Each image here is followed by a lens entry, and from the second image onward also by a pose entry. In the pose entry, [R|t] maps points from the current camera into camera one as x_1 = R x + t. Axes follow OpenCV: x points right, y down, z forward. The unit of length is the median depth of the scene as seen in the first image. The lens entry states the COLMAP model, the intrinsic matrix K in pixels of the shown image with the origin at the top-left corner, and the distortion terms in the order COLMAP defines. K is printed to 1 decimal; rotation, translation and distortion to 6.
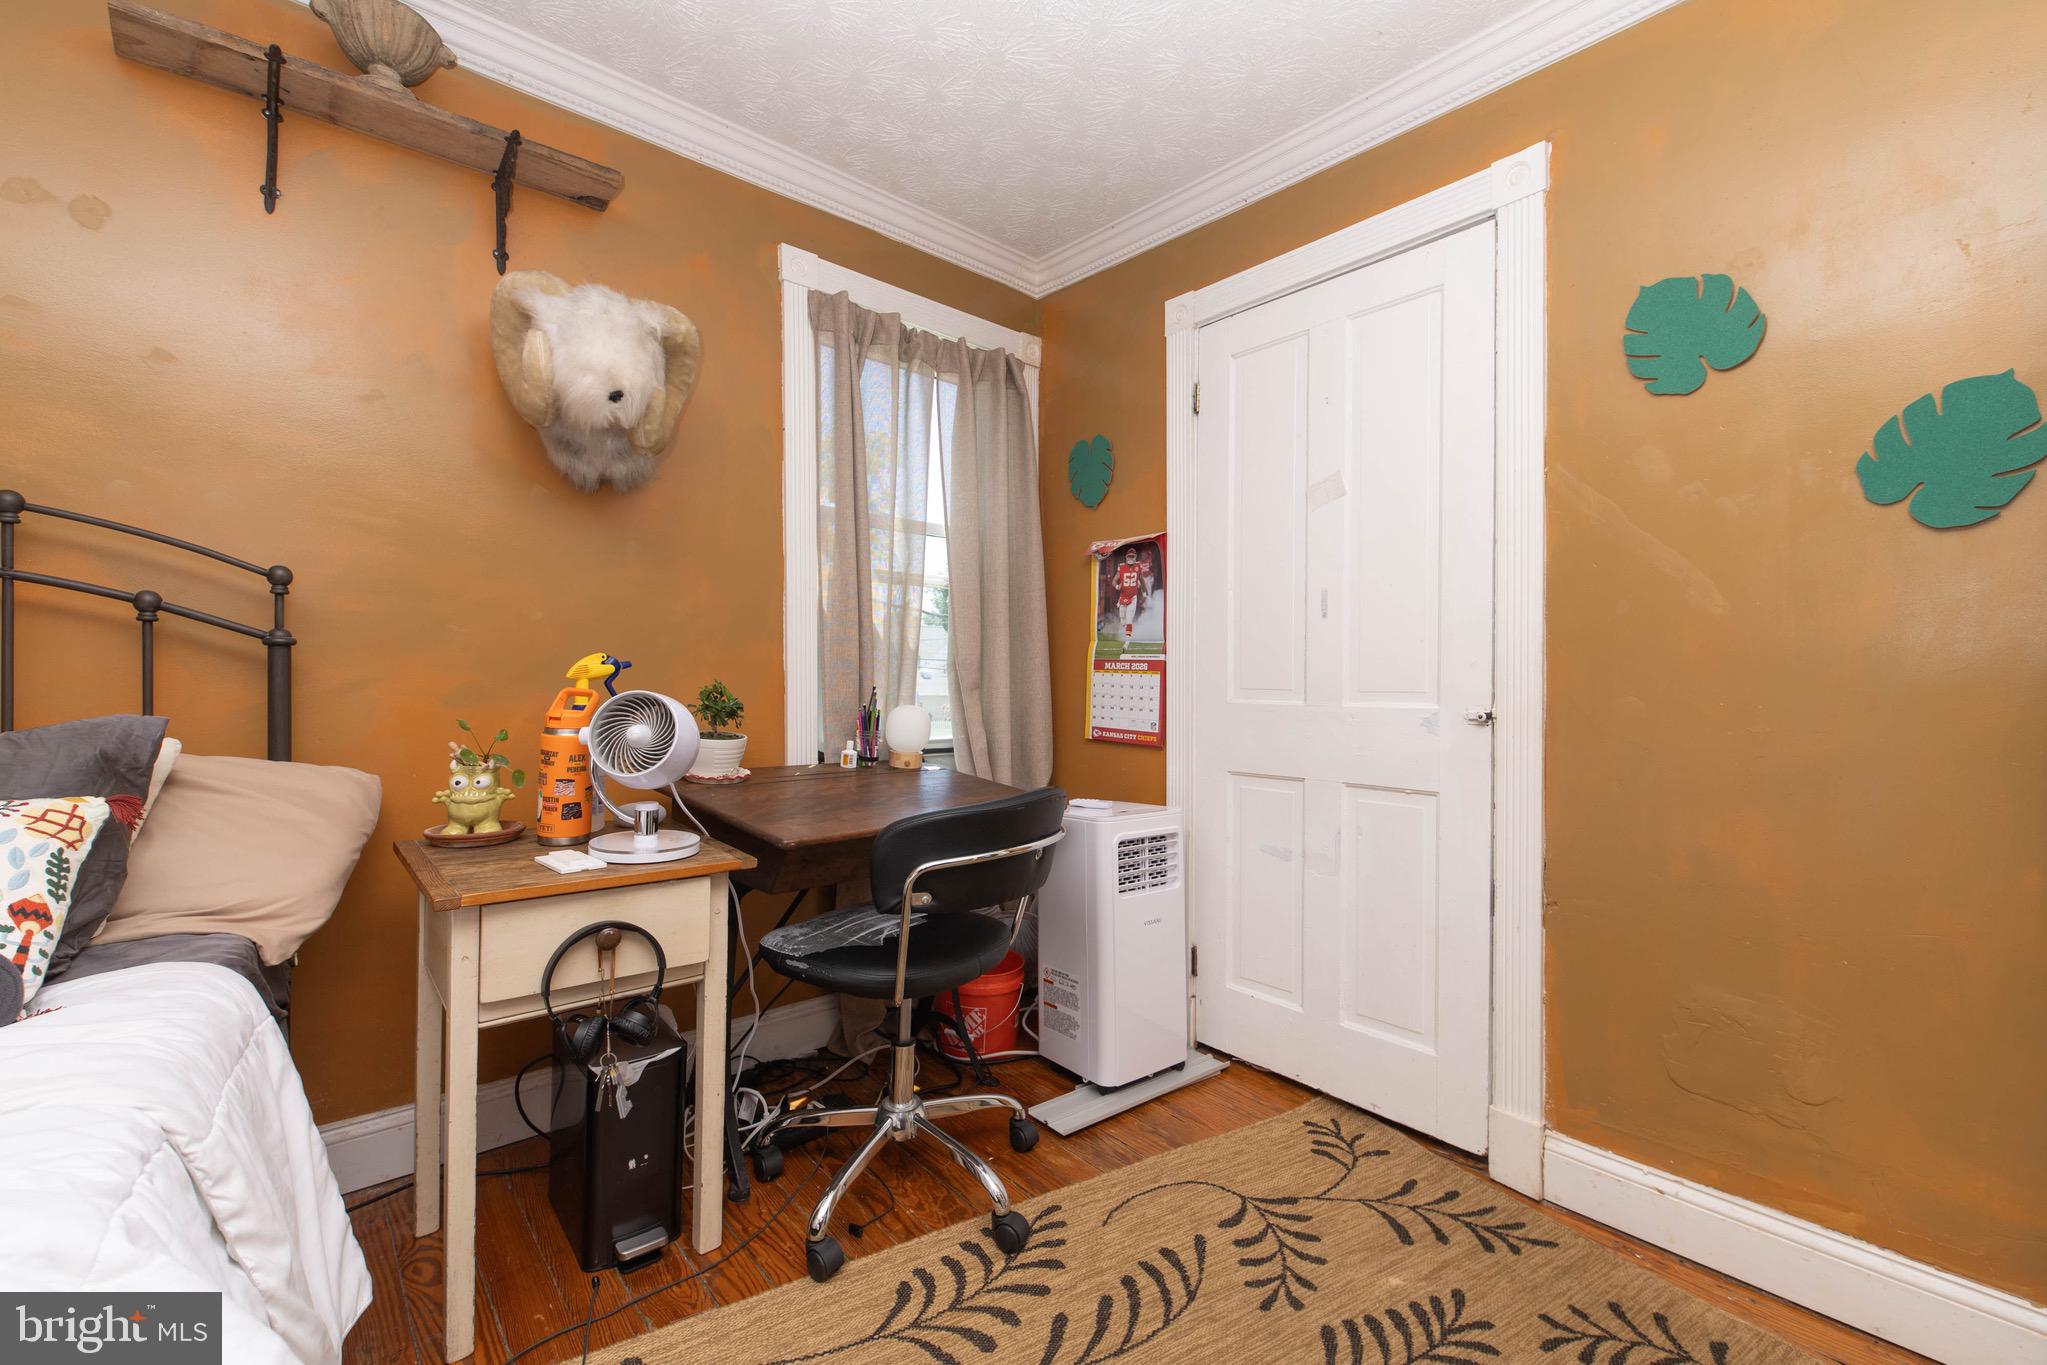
lens RADIAL K [[876.2, 0, 1023.5], [0, 876.2, 682.5], [0, 0, 1]] dist [0.013398, -0.012042]
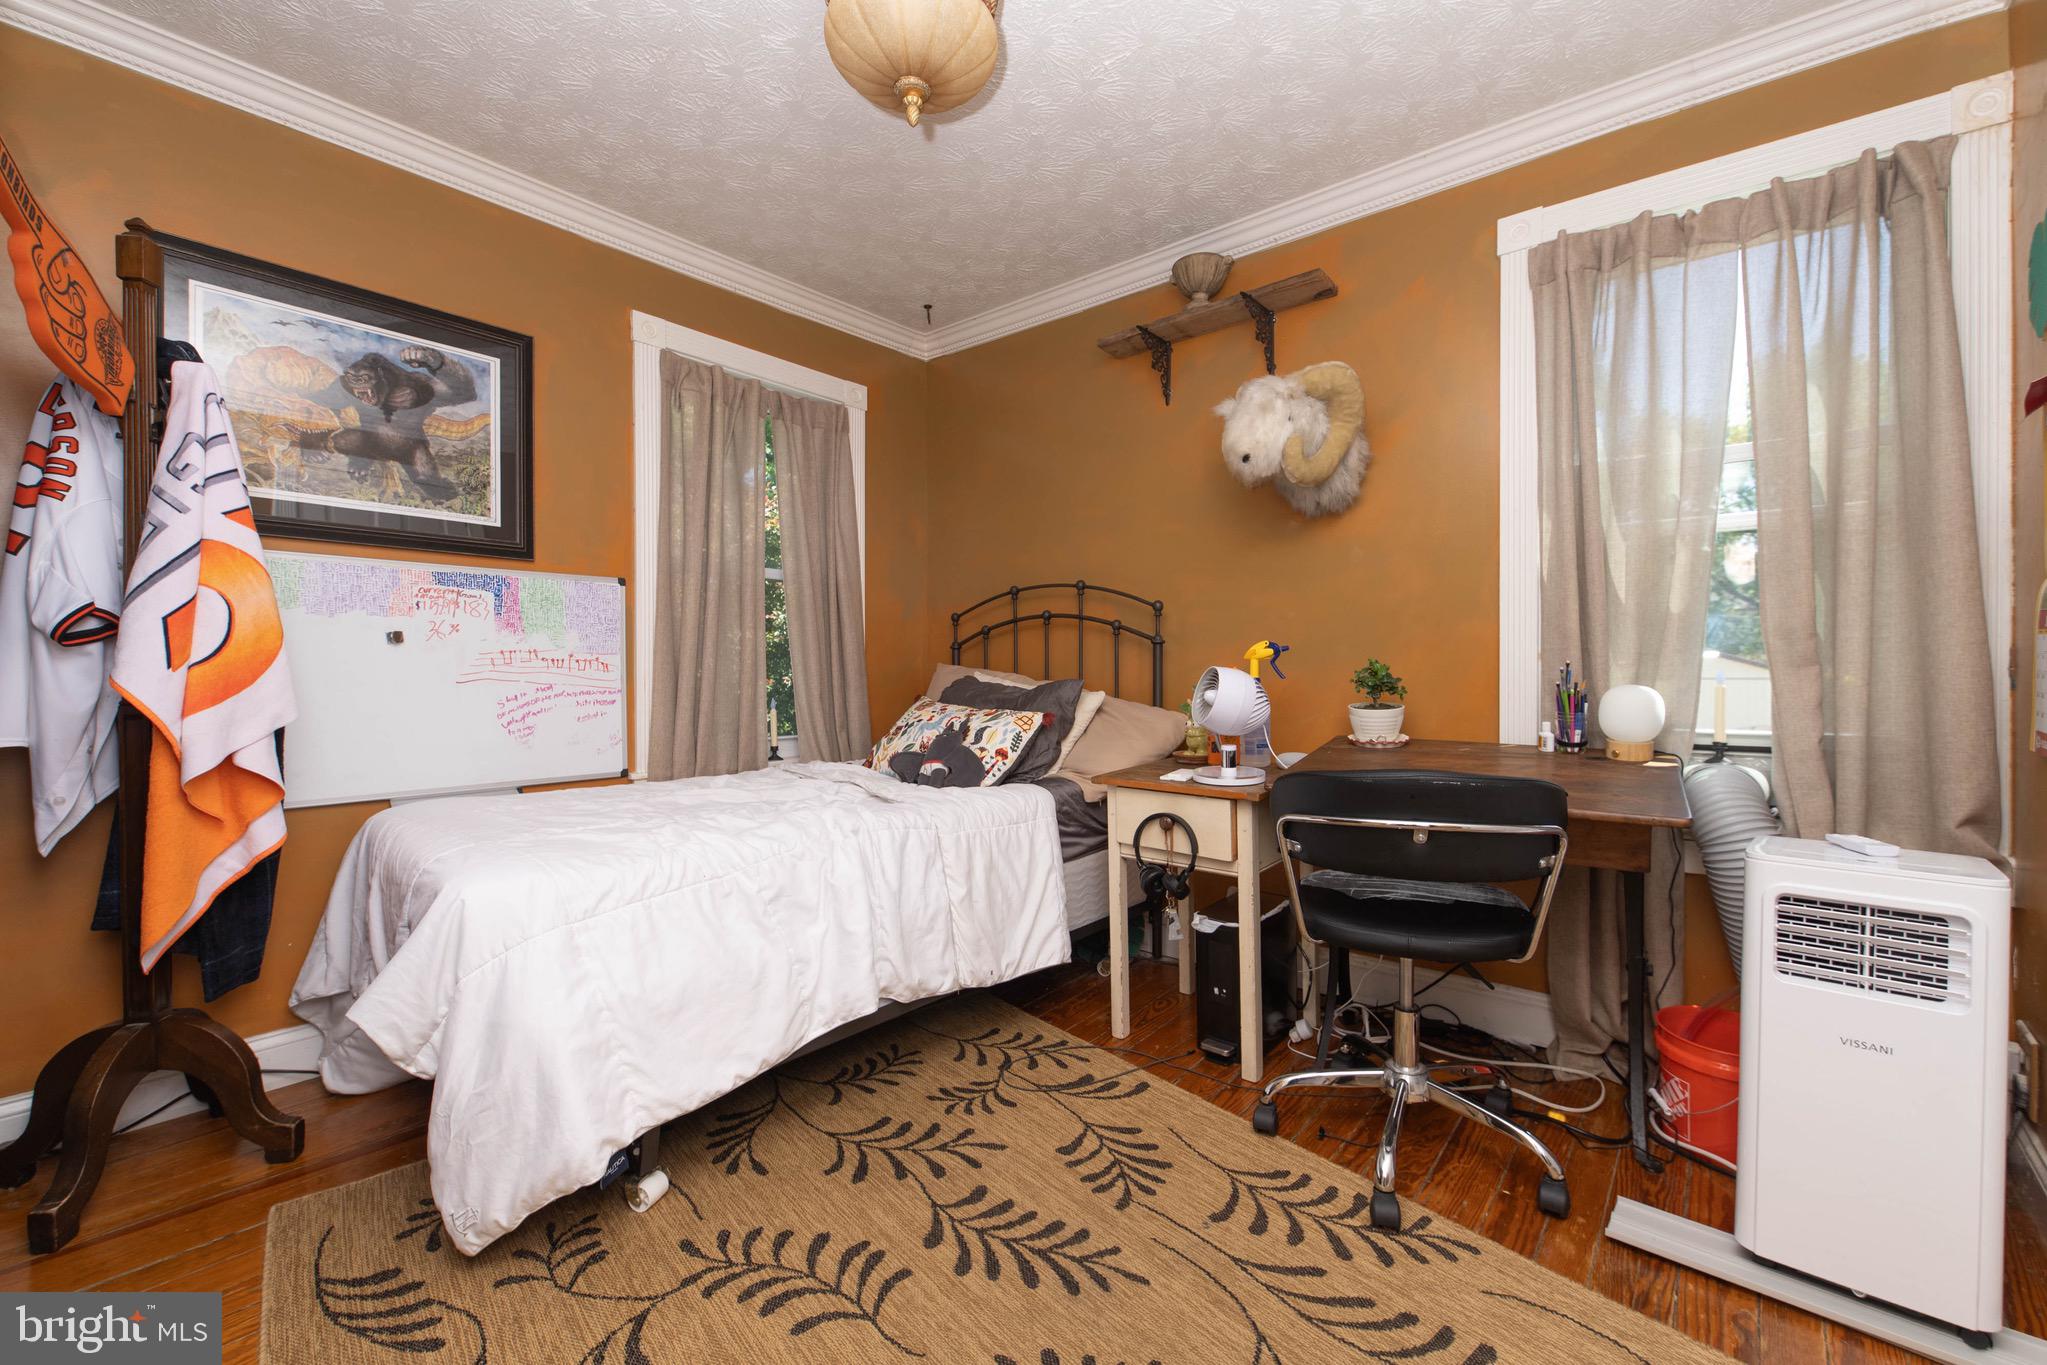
lens RADIAL K [[876.2, 0, 1023.5], [0, 876.2, 682.5], [0, 0, 1]] dist [0.013398, -0.012042]
pose [[0.127598, 0.007320, -0.991799, 0.935348], [0.003033, 0.999965, 0.007771, 0.023083], [0.991821, -0.004000, 0.127571, 0.487794]]
